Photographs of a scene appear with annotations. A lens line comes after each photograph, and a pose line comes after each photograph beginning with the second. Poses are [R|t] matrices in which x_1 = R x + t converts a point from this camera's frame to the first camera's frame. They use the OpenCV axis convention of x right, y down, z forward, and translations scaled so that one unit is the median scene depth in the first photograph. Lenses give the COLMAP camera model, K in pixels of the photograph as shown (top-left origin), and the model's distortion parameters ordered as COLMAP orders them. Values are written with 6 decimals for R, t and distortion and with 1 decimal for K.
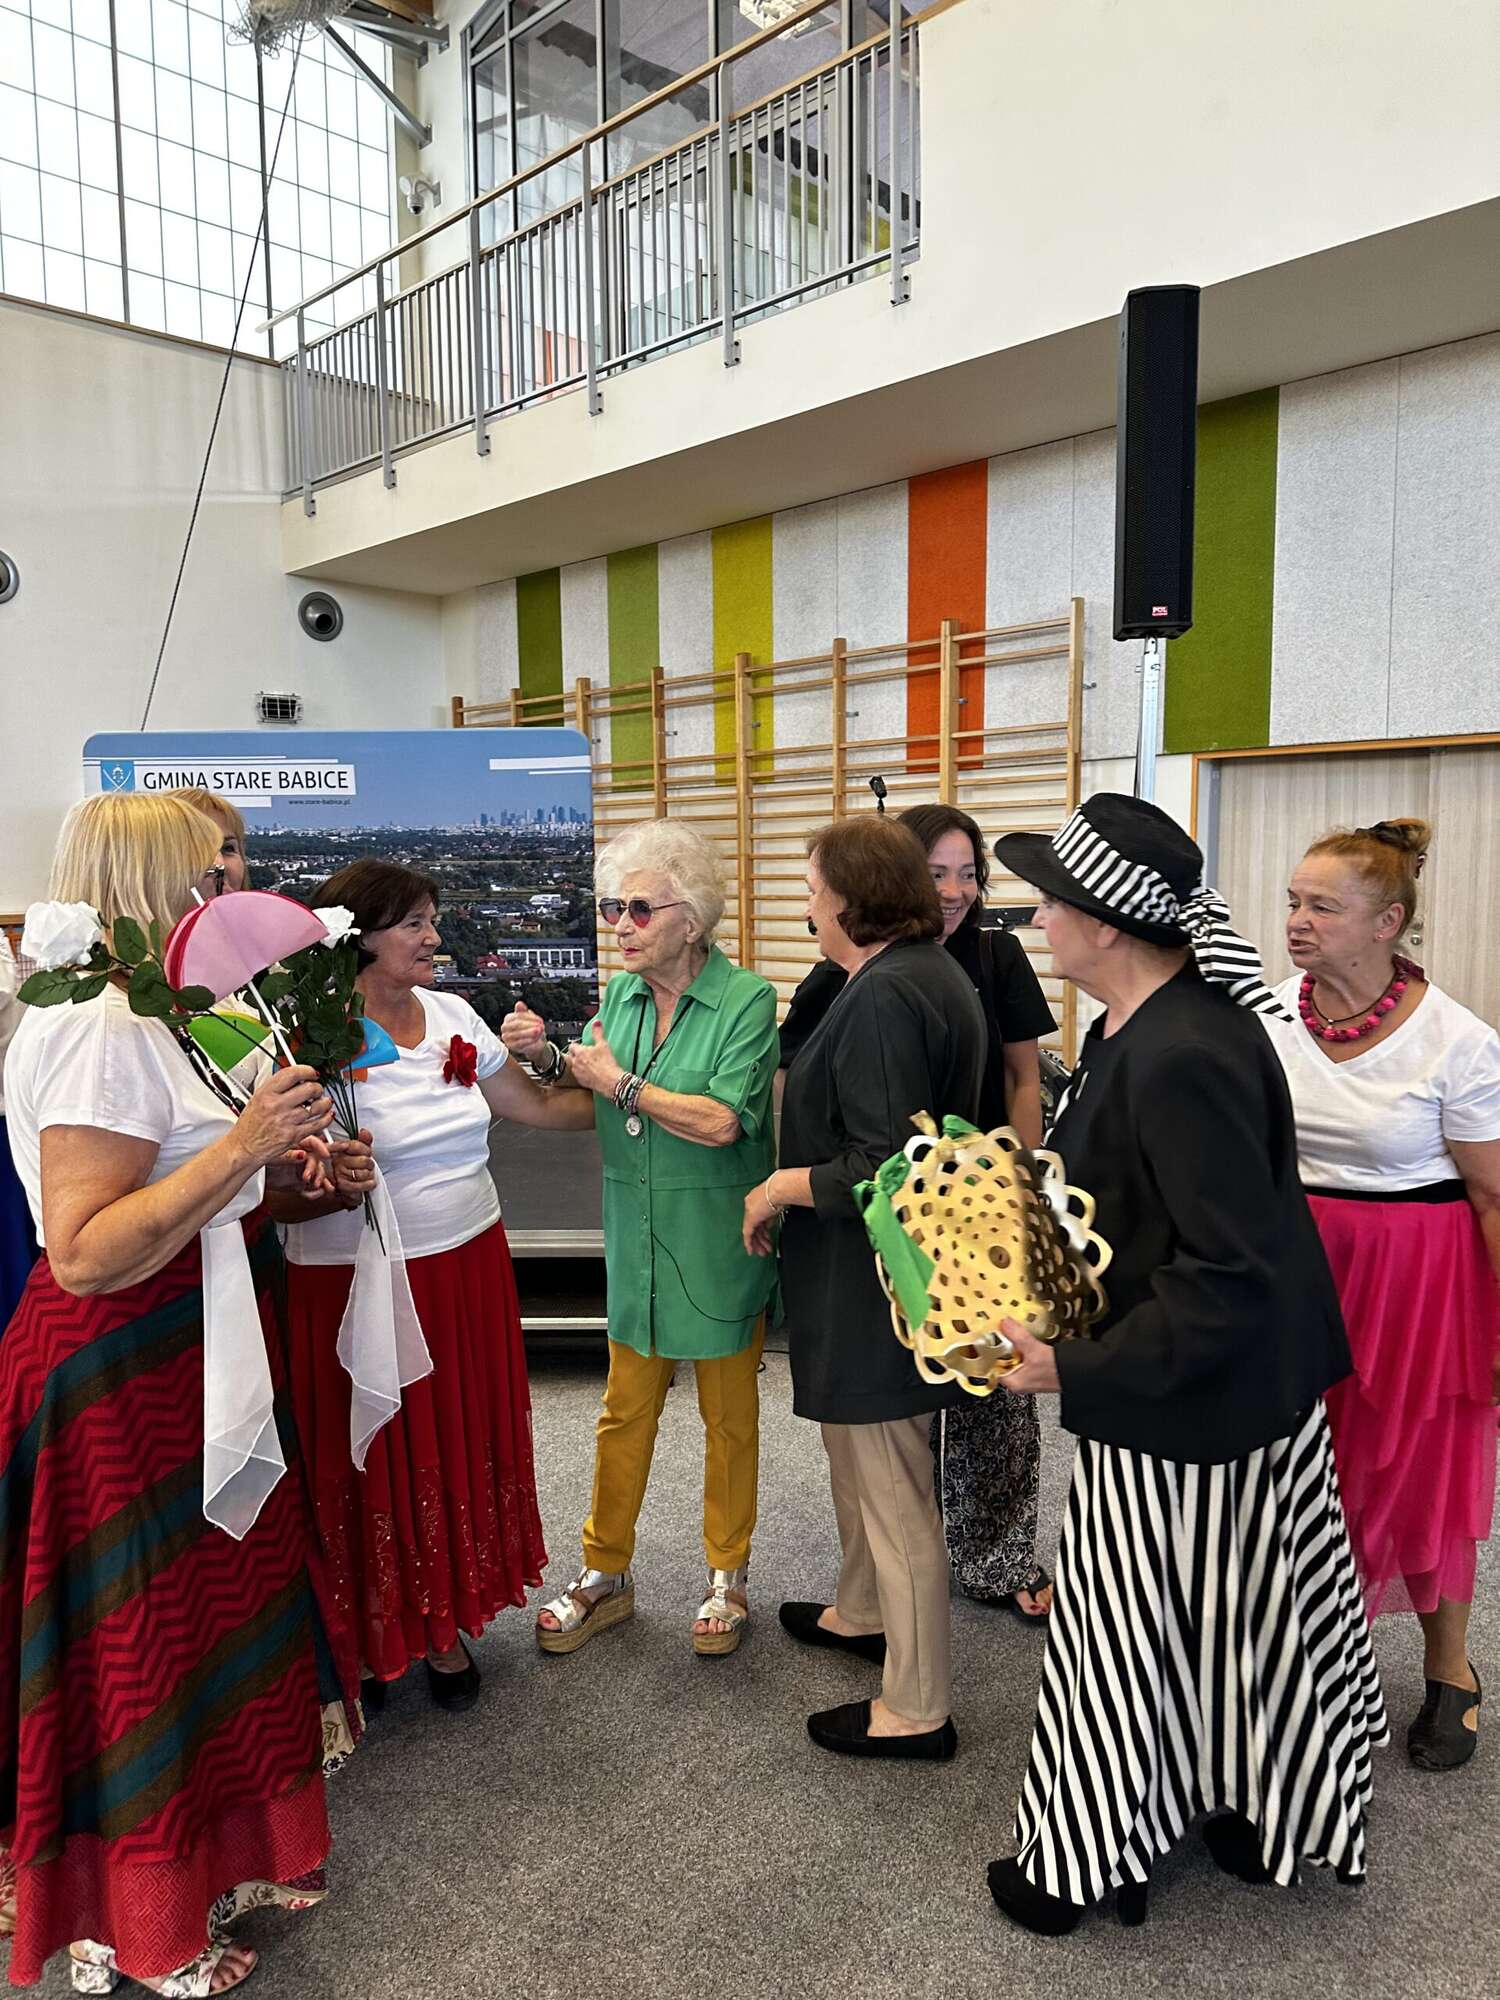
lens RADIAL K [[1389.4, 0, 734.7], [0, 1389.4, 1000.6], [0, 0, 1]] dist [0.171121, -0.313907]
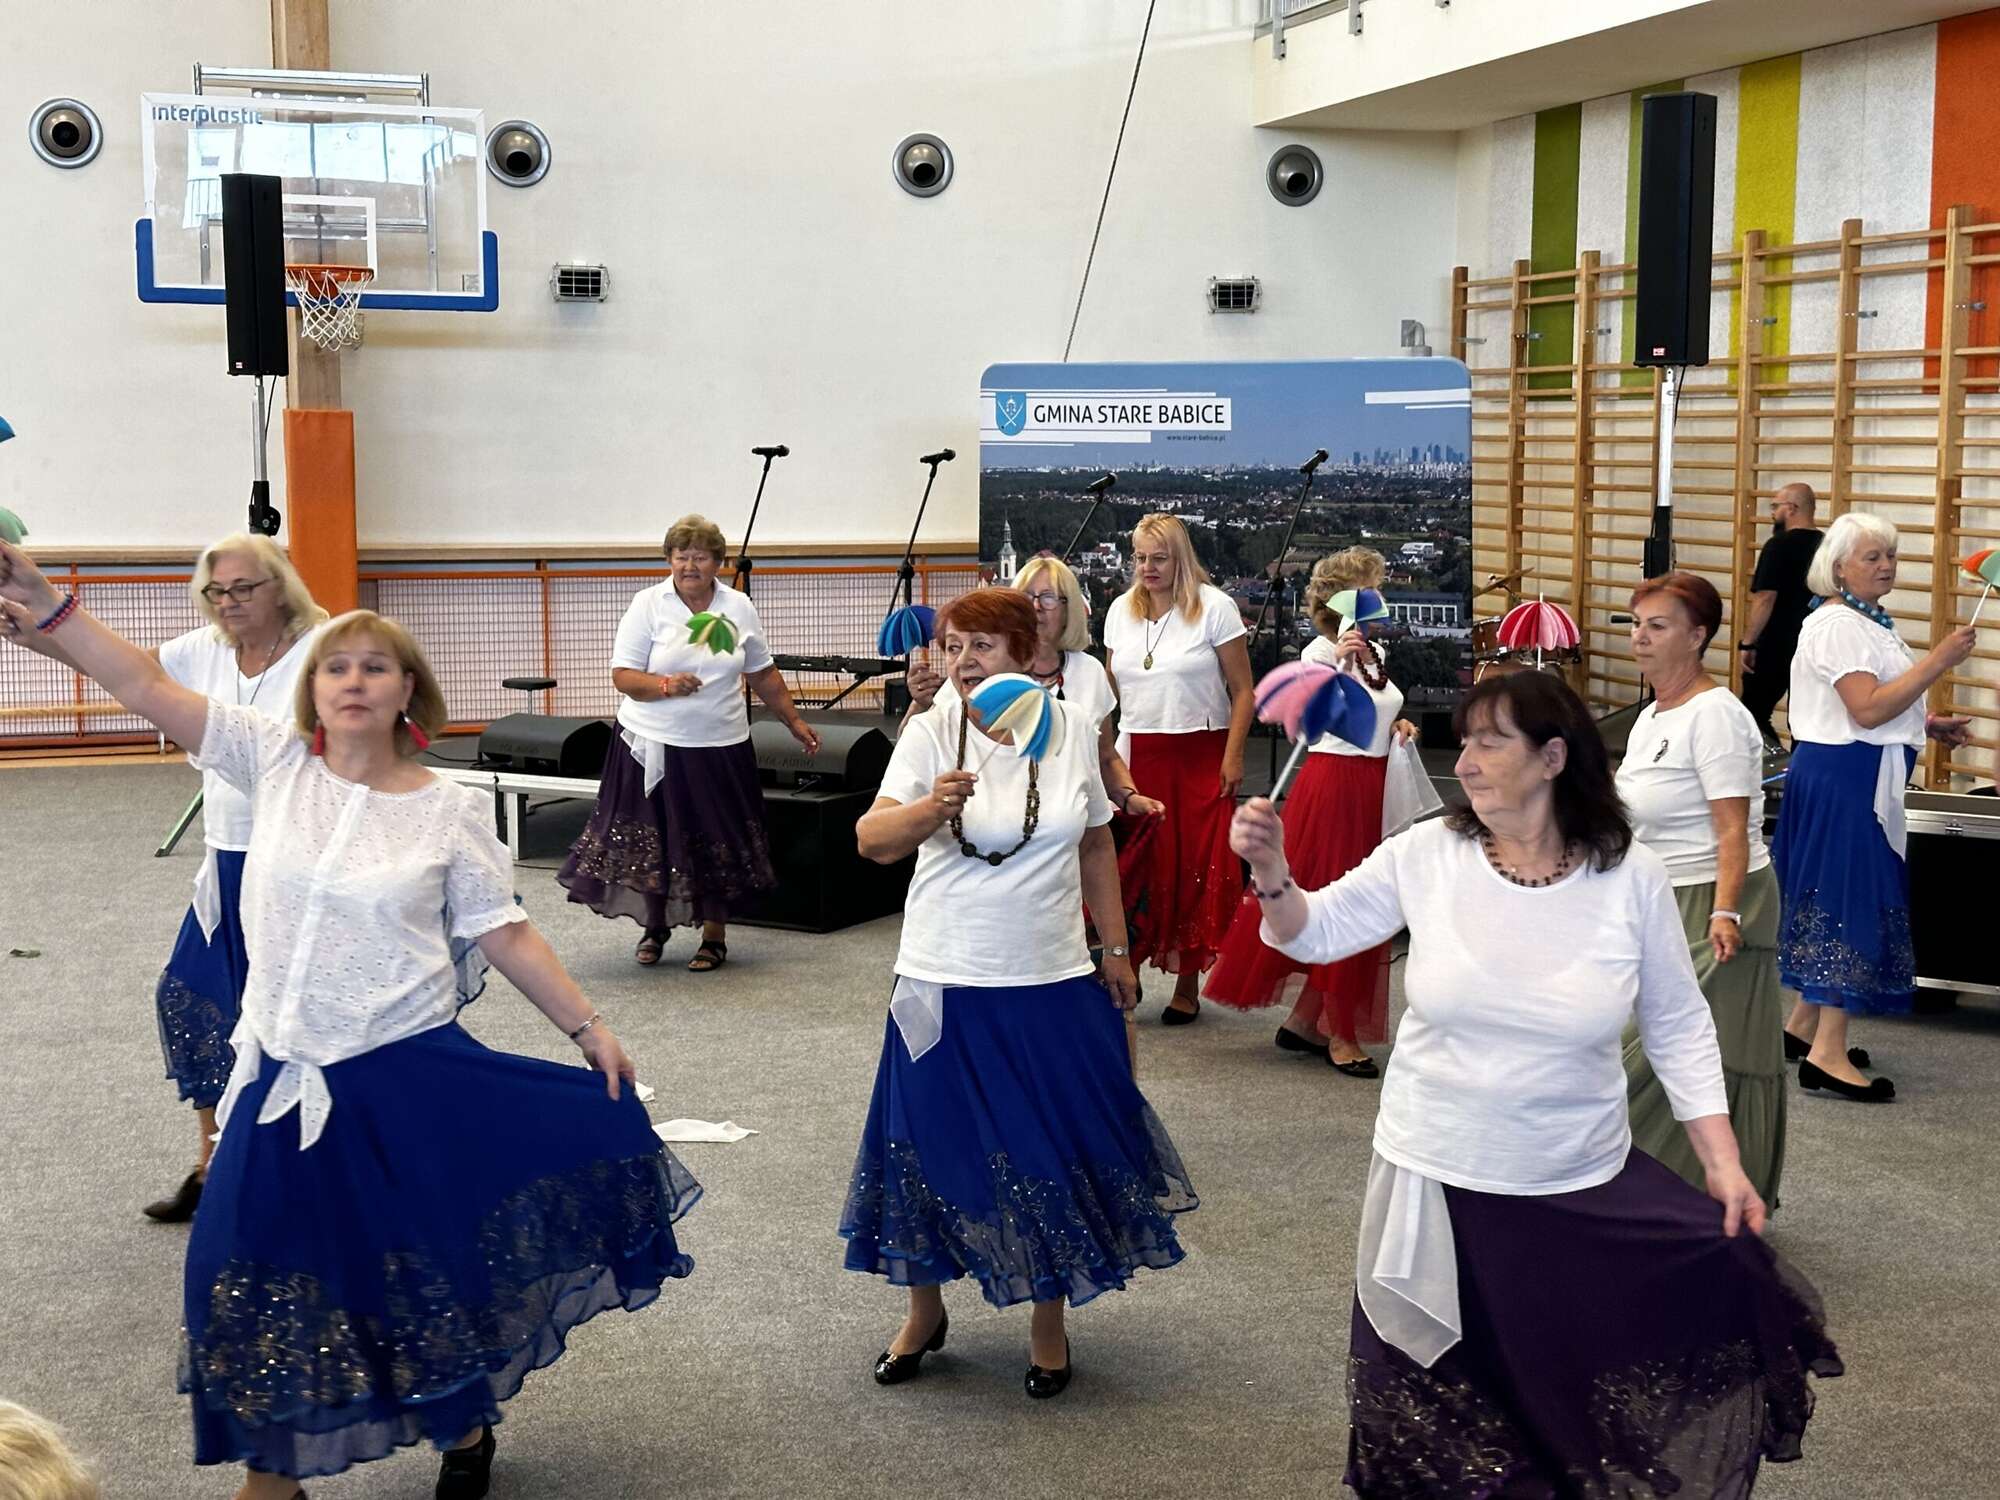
lens RADIAL K [[2772.5, 0, 1007.5], [0, 2772.5, 744.2], [0, 0, 1]] dist [0.161829, -0.263898]
pose [[0.885346, 0.063956, -0.460513, 0.396925], [-0.055851, 0.997951, 0.031221, 0.009788], [0.461566, -0.001921, 0.887104, -0.602161]]
